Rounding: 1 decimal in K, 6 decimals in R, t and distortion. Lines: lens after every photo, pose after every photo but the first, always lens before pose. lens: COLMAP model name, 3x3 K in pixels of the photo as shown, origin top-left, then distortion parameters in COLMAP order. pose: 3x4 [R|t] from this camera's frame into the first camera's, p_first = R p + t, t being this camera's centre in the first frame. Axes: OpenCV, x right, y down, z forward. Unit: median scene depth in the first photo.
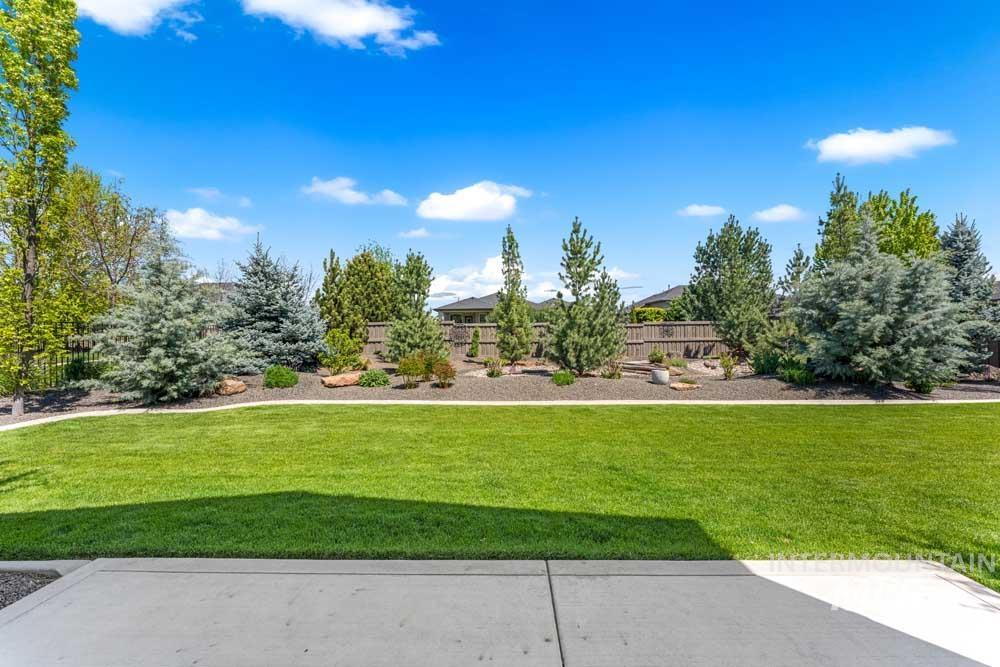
lens RADIAL K [[394.7, 0, 500.0], [0, 394.7, 333.5], [0, 0, 1]] dist [-0.000545, 0.000017]
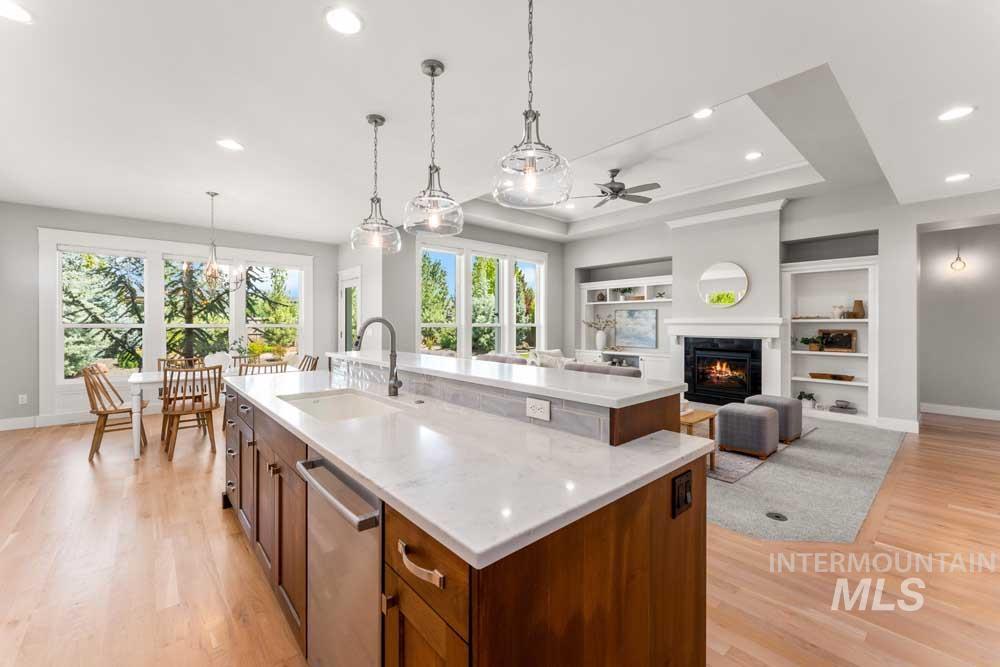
lens RADIAL K [[401.1, 0, 499.1], [0, 401.1, 325.7], [0, 0, 1]] dist [0.000075, 0.000393]
pose [[0.737081, 0.008798, 0.675748, -0.399905], [-0.009437, 0.999952, -0.002725, -0.007251], [-0.675739, -0.004368, 0.737128, -0.540490]]
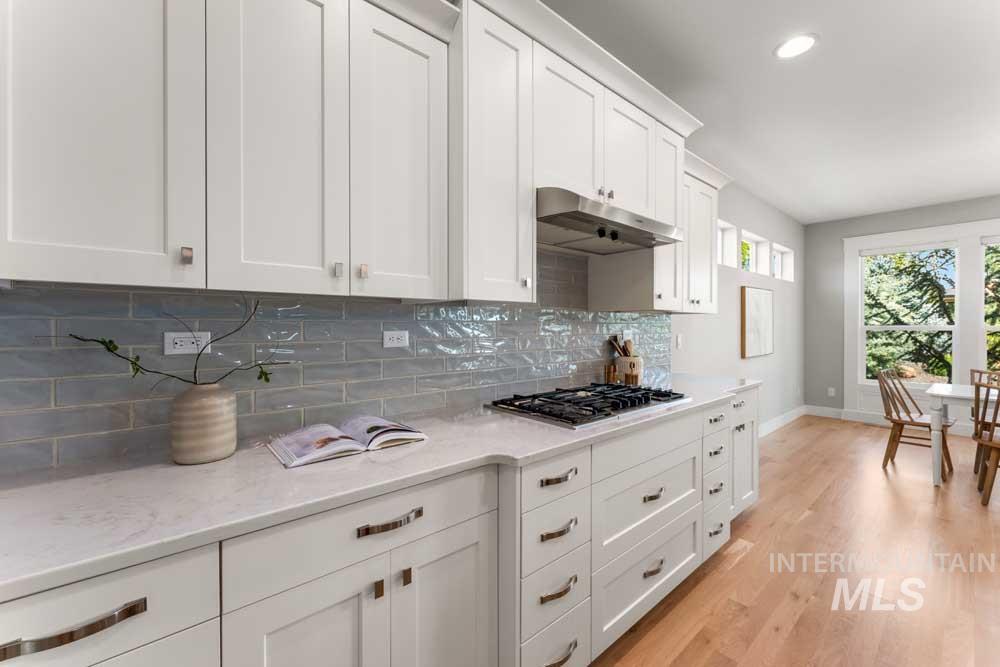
lens RADIAL K [[401.1, 0, 499.1], [0, 401.1, 325.7], [0, 0, 1]] dist [0.000075, 0.000393]
pose [[0.663562, 0.012217, -0.748022, -0.388840], [-0.007780, 0.999925, 0.009430, -0.007200], [0.748081, -0.000438, 0.663607, -0.506232]]
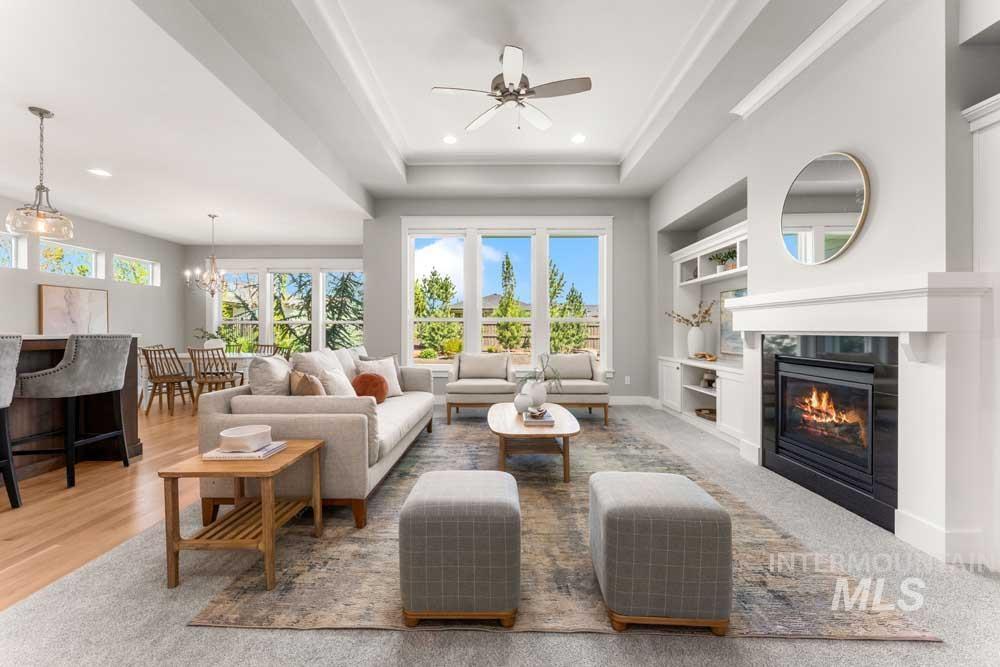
lens RADIAL K [[404.6, 0, 500.0], [0, 404.6, 333.5], [0, 0, 1]] dist [0.000101, 0.000079]
pose [[0.999864, 0.014580, 0.007720, -0.009843], [-0.014633, 0.999870, 0.006774, 0.005036], [-0.007620, -0.006886, 0.999947, -0.571525]]
